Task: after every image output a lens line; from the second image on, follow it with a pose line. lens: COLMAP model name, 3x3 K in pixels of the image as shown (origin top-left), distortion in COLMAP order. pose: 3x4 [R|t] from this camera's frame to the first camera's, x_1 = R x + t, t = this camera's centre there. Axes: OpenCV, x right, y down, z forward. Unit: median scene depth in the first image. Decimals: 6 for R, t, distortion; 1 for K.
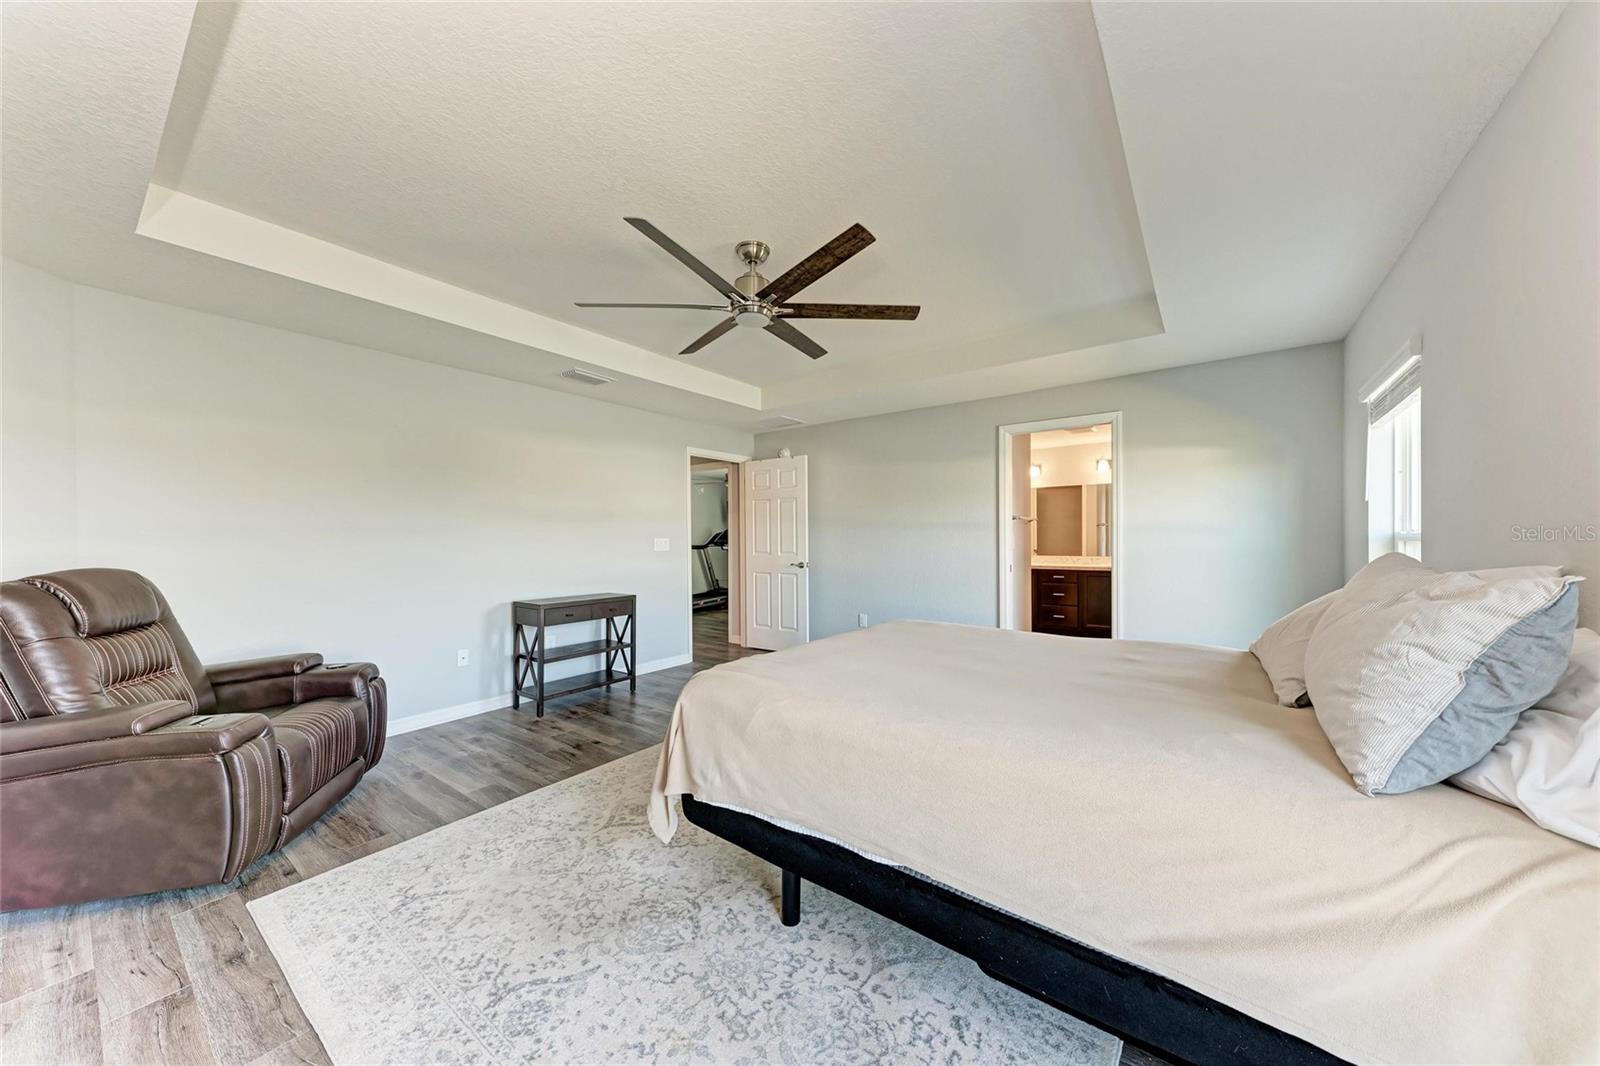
lens RADIAL K [[549.7, 0, 802.8], [0, 549.7, 539.4], [0, 0, 1]] dist [0.018081, -0.006798]
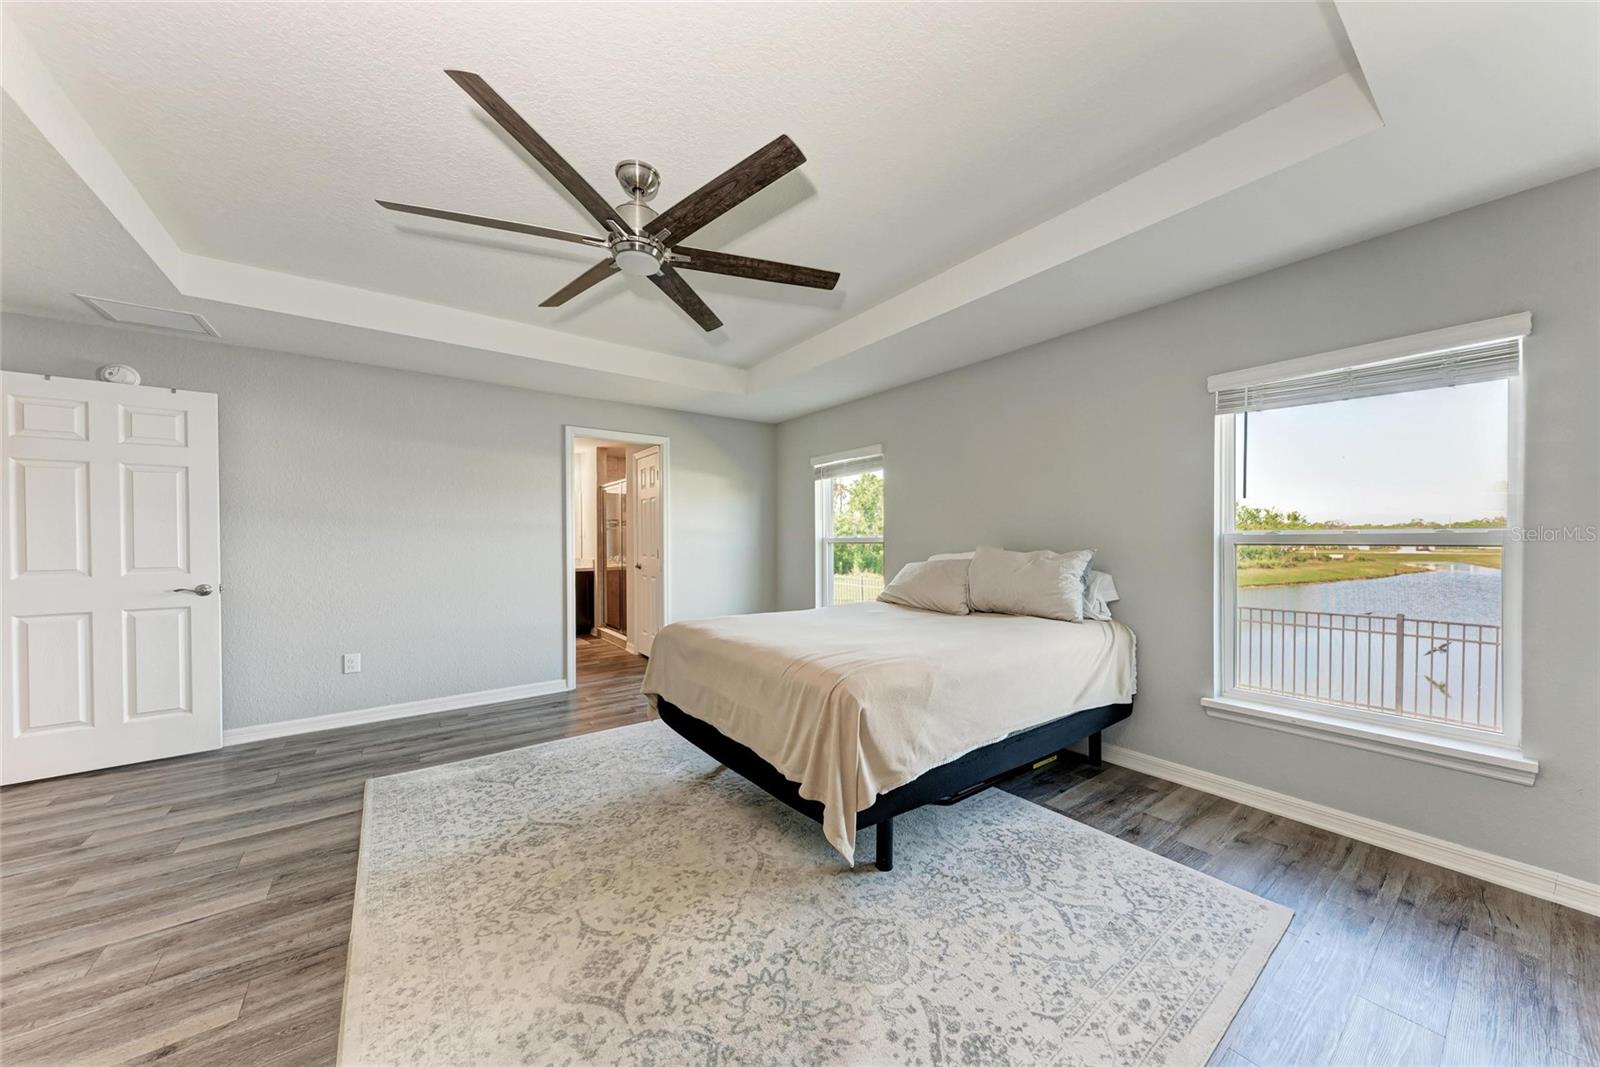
lens RADIAL K [[554.3, 0, 807.0], [0, 554.3, 539.5], [0, 0, 1]] dist [0.011634, -0.003193]
pose [[0.276410, 0.002926, 0.961035, -0.789137], [0.005028, 0.999977, -0.004491, 0.002830], [-0.961027, 0.006073, 0.276389, 0.548146]]
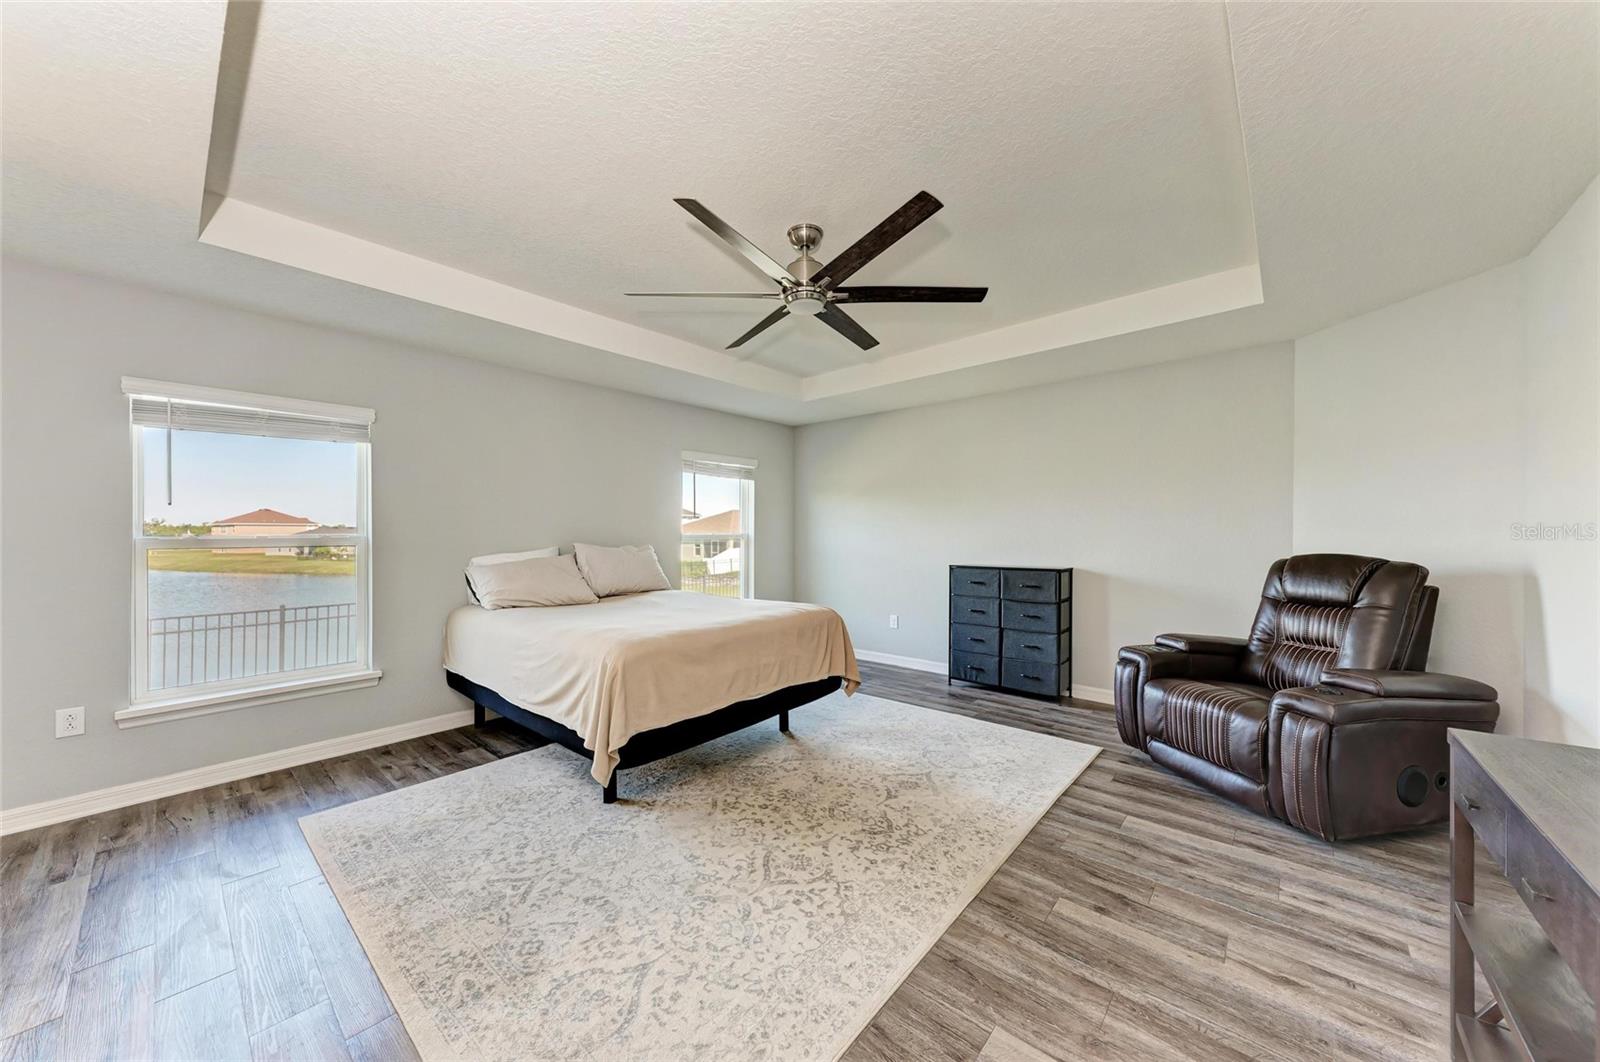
lens RADIAL K [[549.7, 0, 802.8], [0, 549.7, 537.4], [0, 0, 1]] dist [0.018081, -0.006798]
pose [[-0.997868, 0.010894, 0.064353, -0.147700], [0.011801, 0.999836, 0.013743, -0.012567], [-0.064193, 0.014473, -0.997833, 1.941925]]
